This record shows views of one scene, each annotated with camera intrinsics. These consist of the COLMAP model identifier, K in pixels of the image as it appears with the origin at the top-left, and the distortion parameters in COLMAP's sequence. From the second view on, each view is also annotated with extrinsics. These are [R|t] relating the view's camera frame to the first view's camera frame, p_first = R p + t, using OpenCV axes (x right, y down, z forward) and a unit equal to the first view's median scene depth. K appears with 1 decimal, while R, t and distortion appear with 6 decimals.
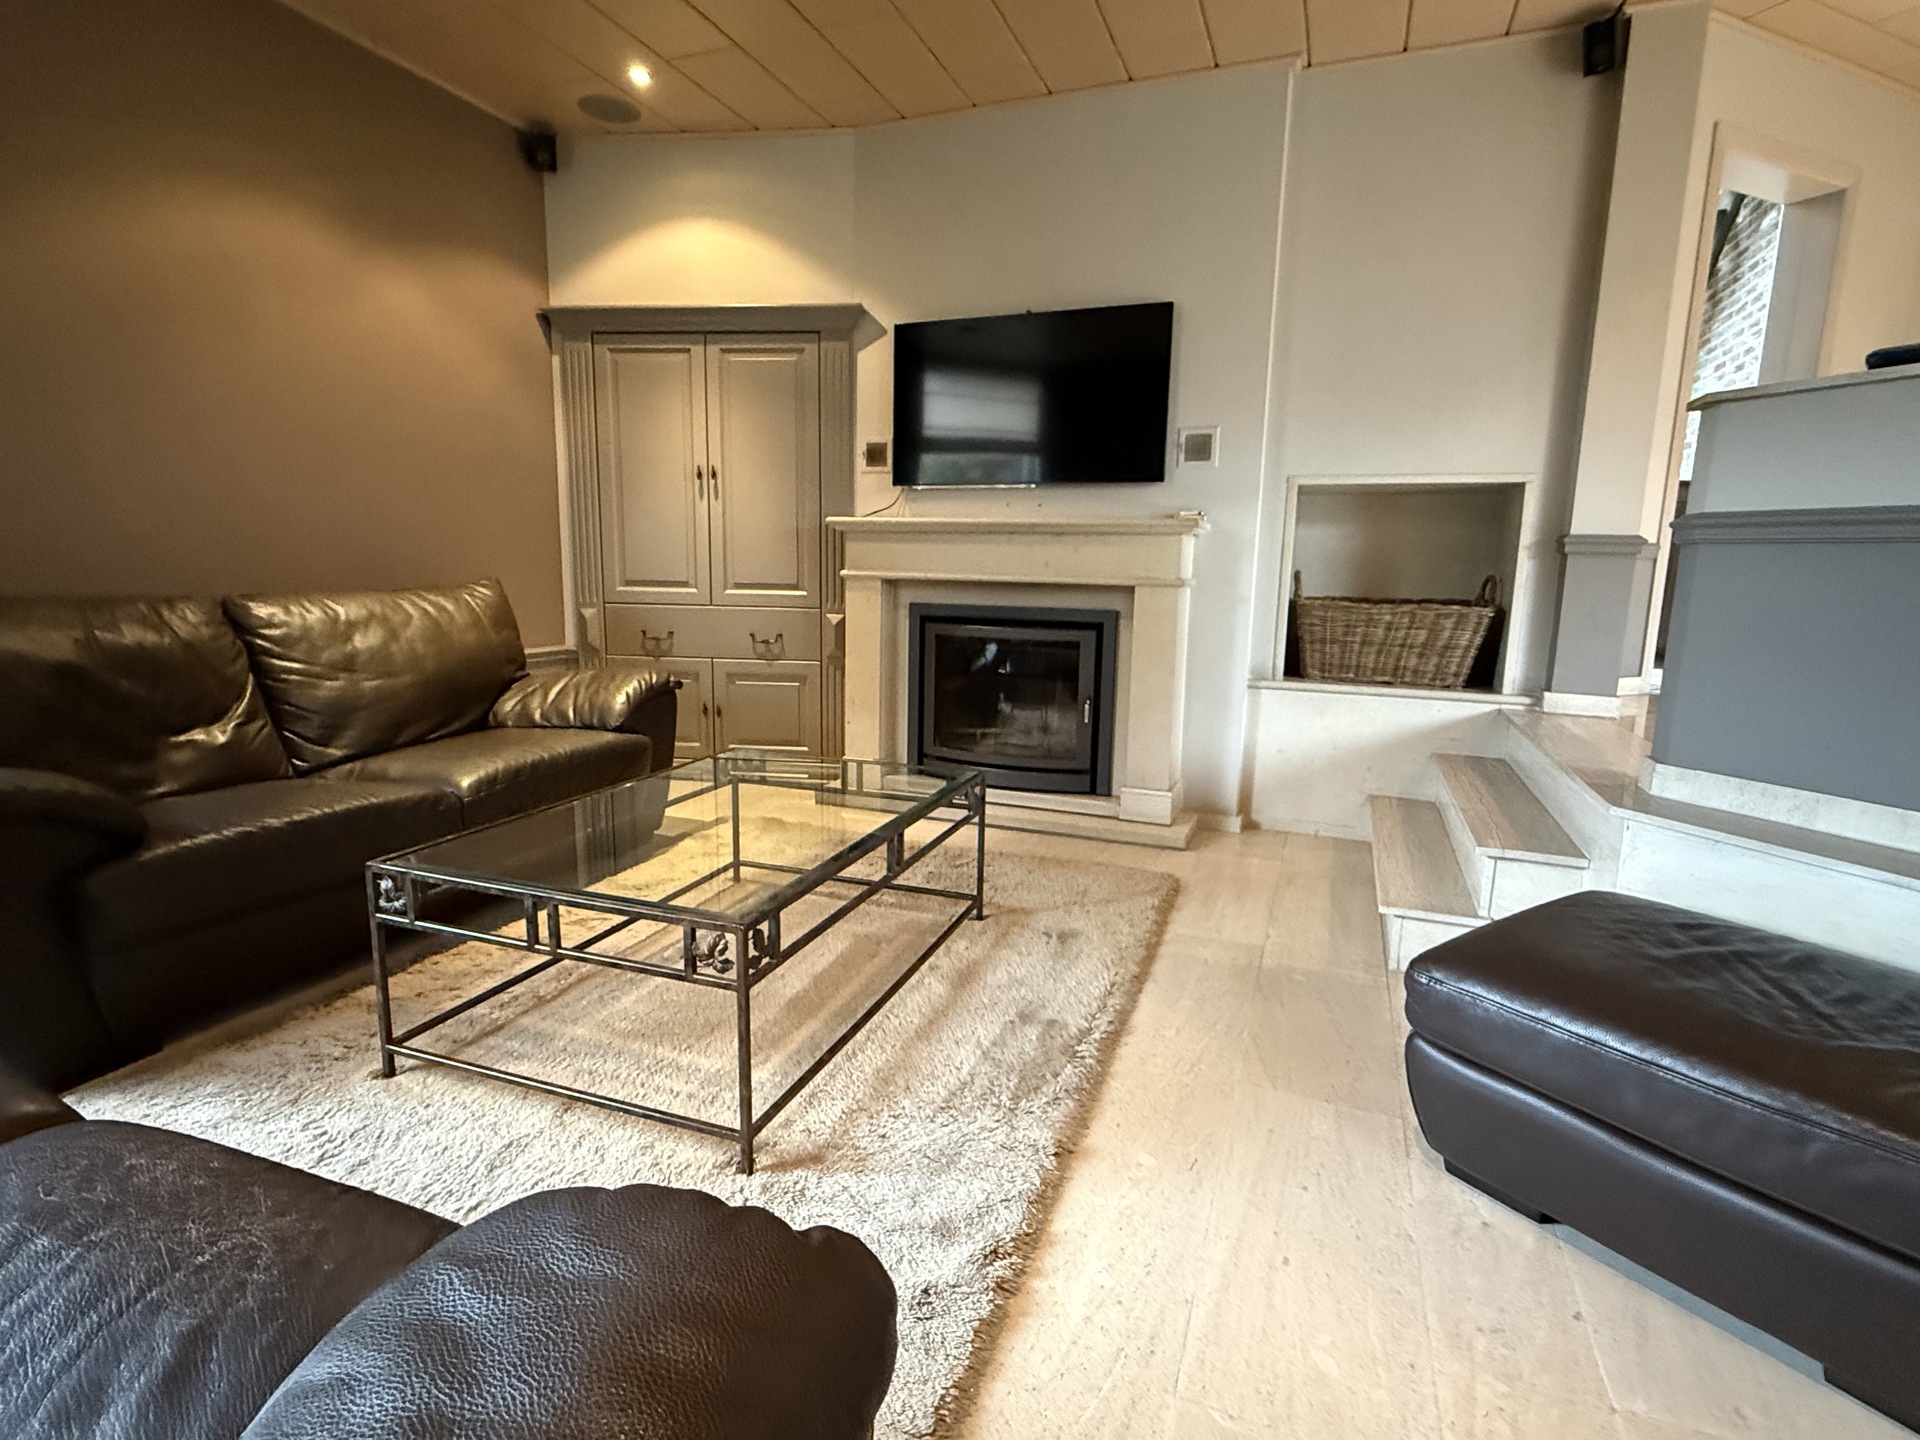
lens RADIAL K [[947.2, 0, 969.6], [0, 947.2, 722.0], [0, 0, 1]] dist [0.002342, -0.000625]
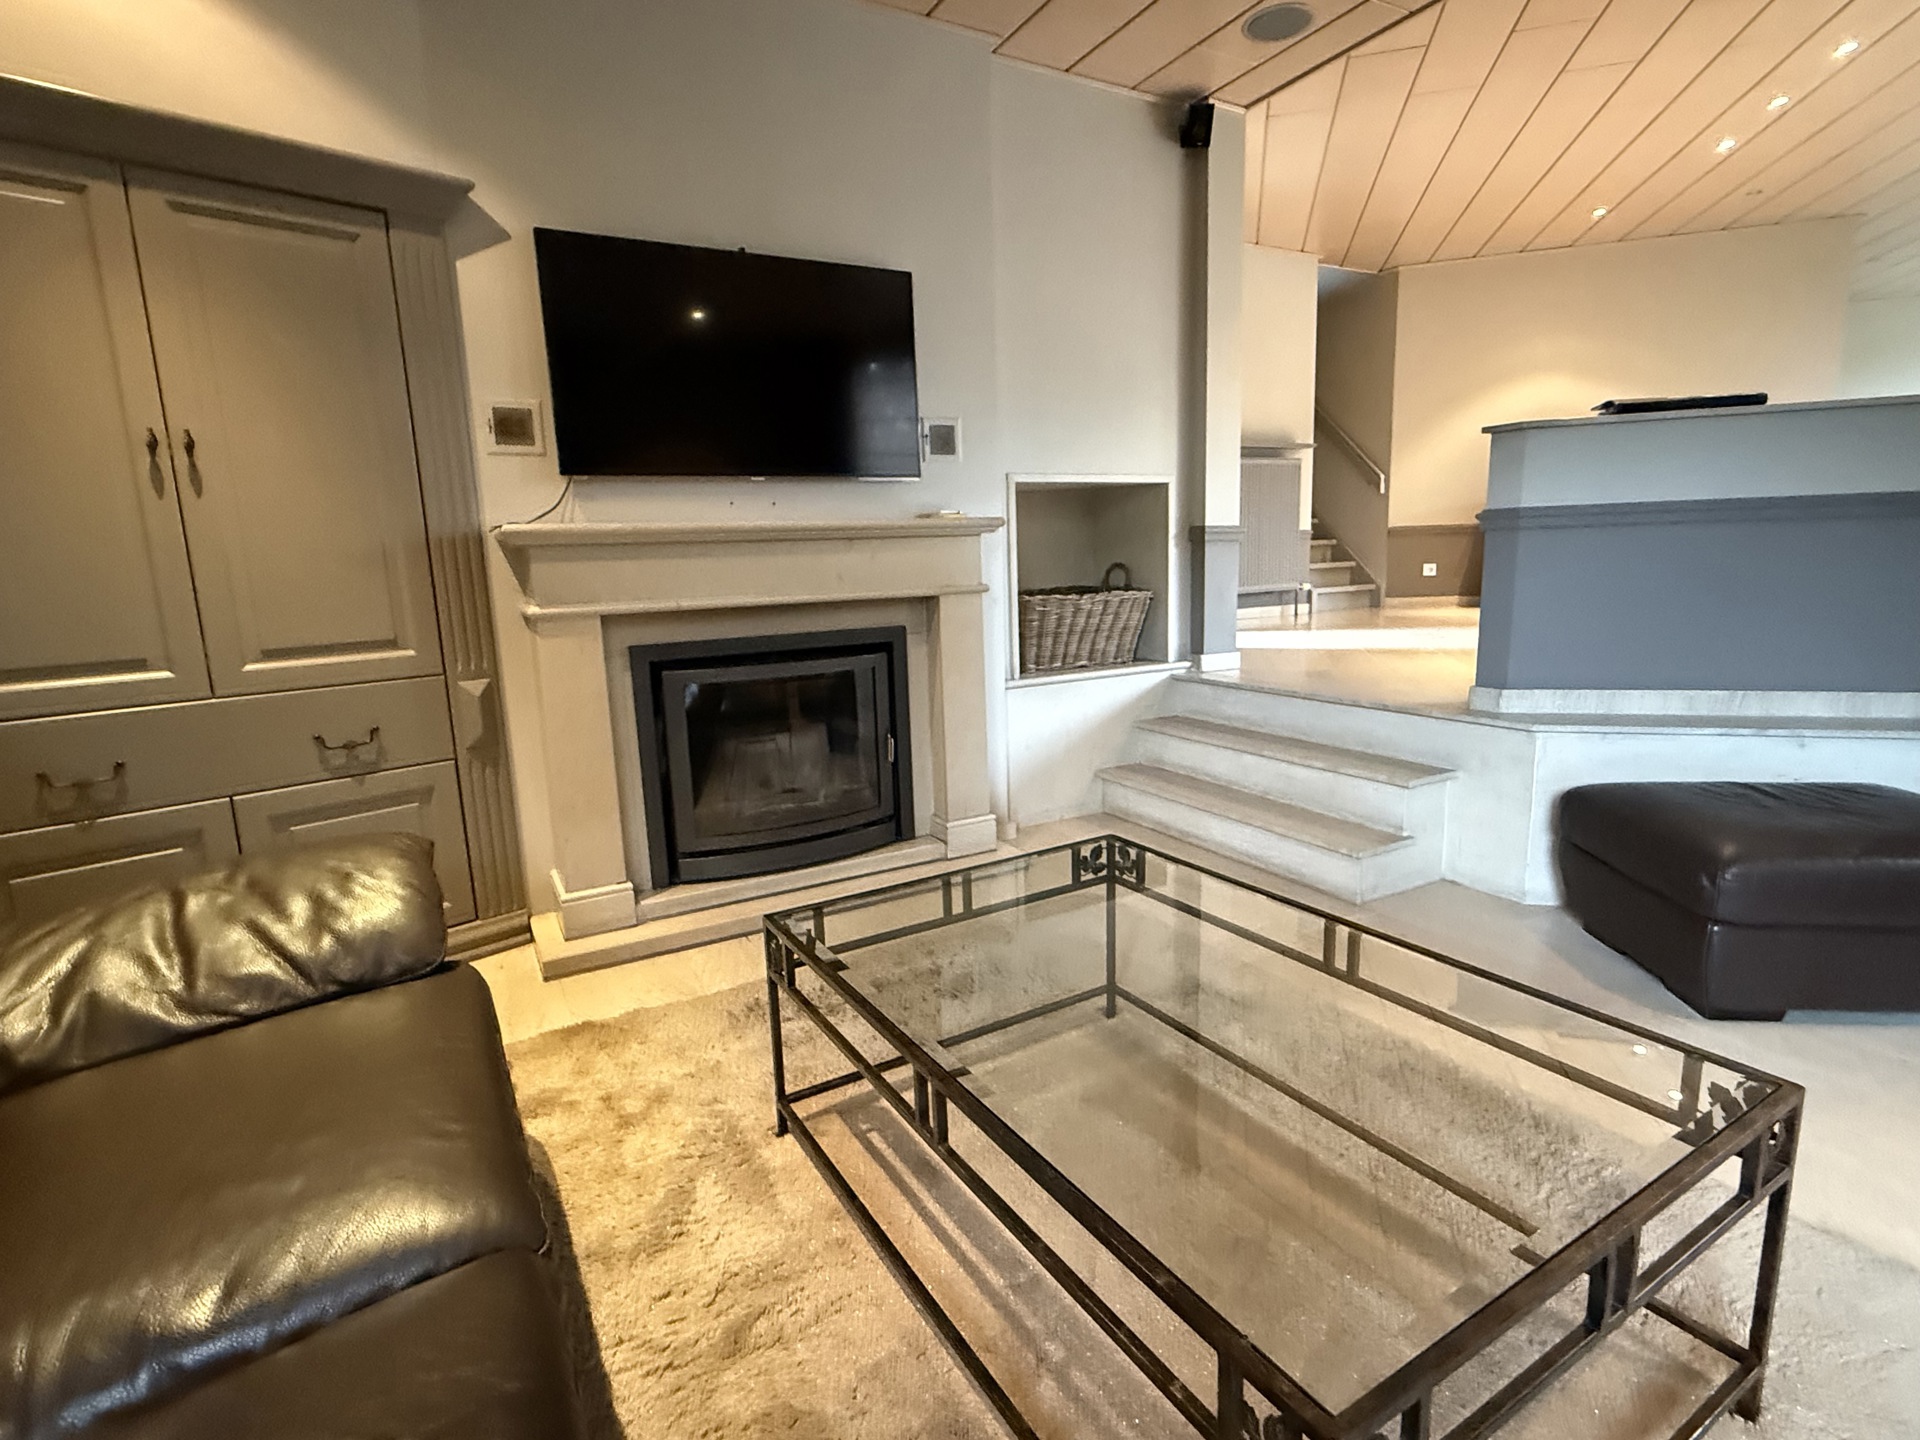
lens RADIAL K [[947.2, 0, 961.1], [0, 947.2, 715.5], [0, 0, 1]] dist [0.002342, -0.000625]
pose [[0.631818, -0.172163, 0.755755, -0.466204], [0.175417, 0.981484, 0.076934, -0.092797], [-0.755006, 0.083964, 0.650319, 0.400089]]
